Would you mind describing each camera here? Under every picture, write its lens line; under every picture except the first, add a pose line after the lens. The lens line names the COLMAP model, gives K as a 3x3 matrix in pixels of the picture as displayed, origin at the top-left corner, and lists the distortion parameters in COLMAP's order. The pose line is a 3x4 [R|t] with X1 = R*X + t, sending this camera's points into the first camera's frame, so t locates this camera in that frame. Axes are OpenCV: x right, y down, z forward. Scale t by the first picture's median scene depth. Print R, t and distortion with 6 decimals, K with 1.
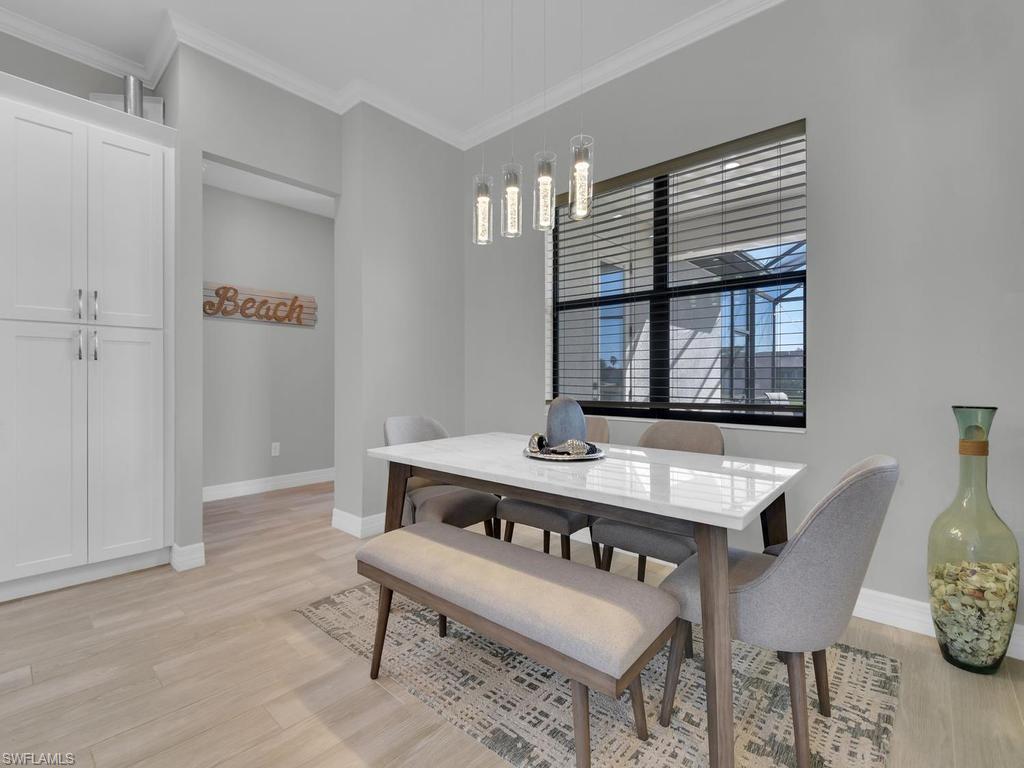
lens RADIAL K [[473.7, 0, 512.1], [0, 473.7, 383.7], [0, 0, 1]] dist [-0.004122, -0.004422]
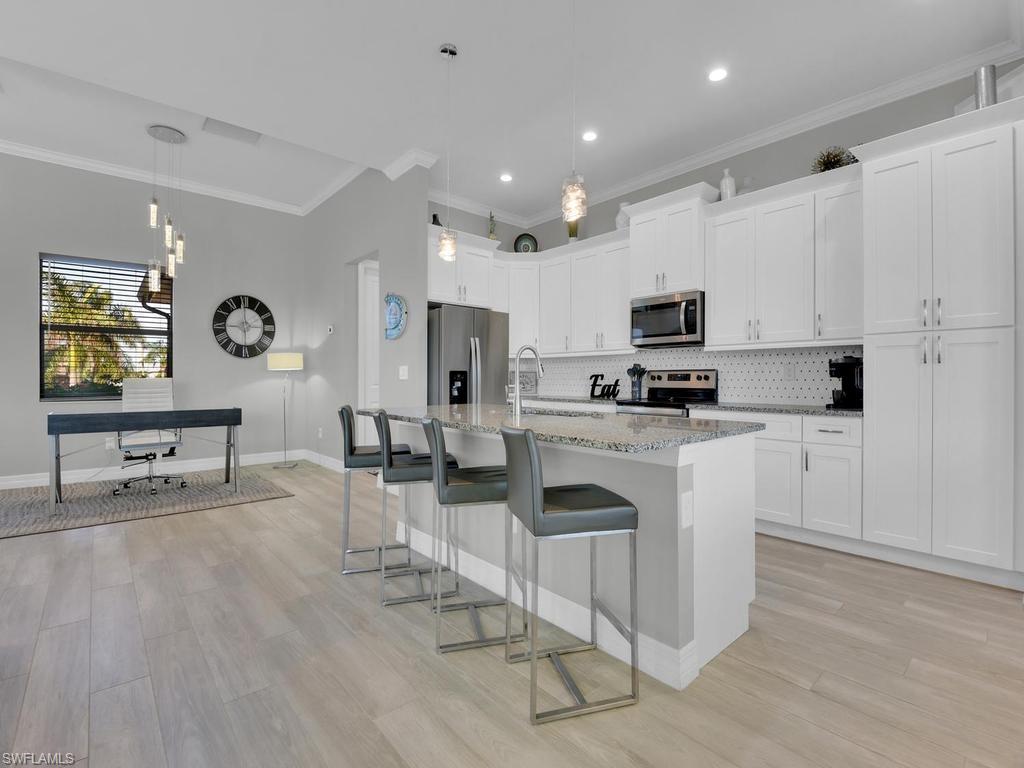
lens RADIAL K [[473.7, 0, 518.5], [0, 473.7, 377.6], [0, 0, 1]] dist [-0.004122, -0.004422]
pose [[-0.114747, -0.002360, -0.993392, 0.283844], [-0.007114, 0.999973, -0.001554, -0.010210], [0.993369, 0.006888, -0.114760, 0.187688]]
